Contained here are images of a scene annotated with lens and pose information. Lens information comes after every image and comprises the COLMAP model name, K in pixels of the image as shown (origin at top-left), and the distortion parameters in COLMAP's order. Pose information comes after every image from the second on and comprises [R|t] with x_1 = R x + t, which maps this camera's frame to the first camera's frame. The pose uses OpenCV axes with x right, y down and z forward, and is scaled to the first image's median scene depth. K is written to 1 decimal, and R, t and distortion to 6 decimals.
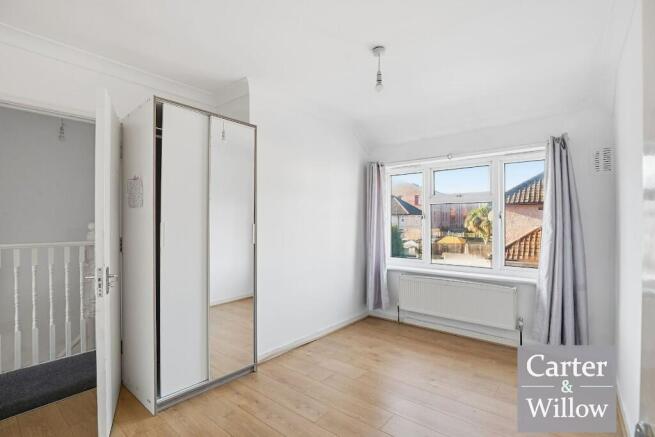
lens RADIAL K [[310.8, 0, 325.5], [0, 310.8, 219.3], [0, 0, 1]] dist [-0.001599, 0.000406]
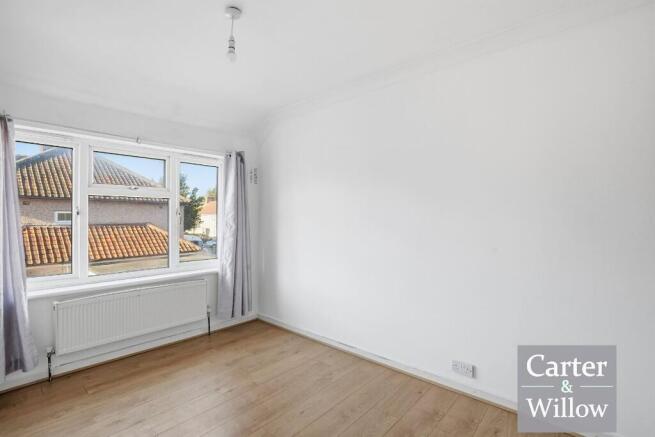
lens RADIAL K [[310.8, 0, 324.4], [0, 310.8, 217.6], [0, 0, 1]] dist [-0.001599, 0.000406]
pose [[0.059252, 0.009066, 0.998202, -0.439057], [-0.002581, 0.999957, -0.008929, 0.012312], [-0.998240, -0.002047, 0.059273, 0.497579]]
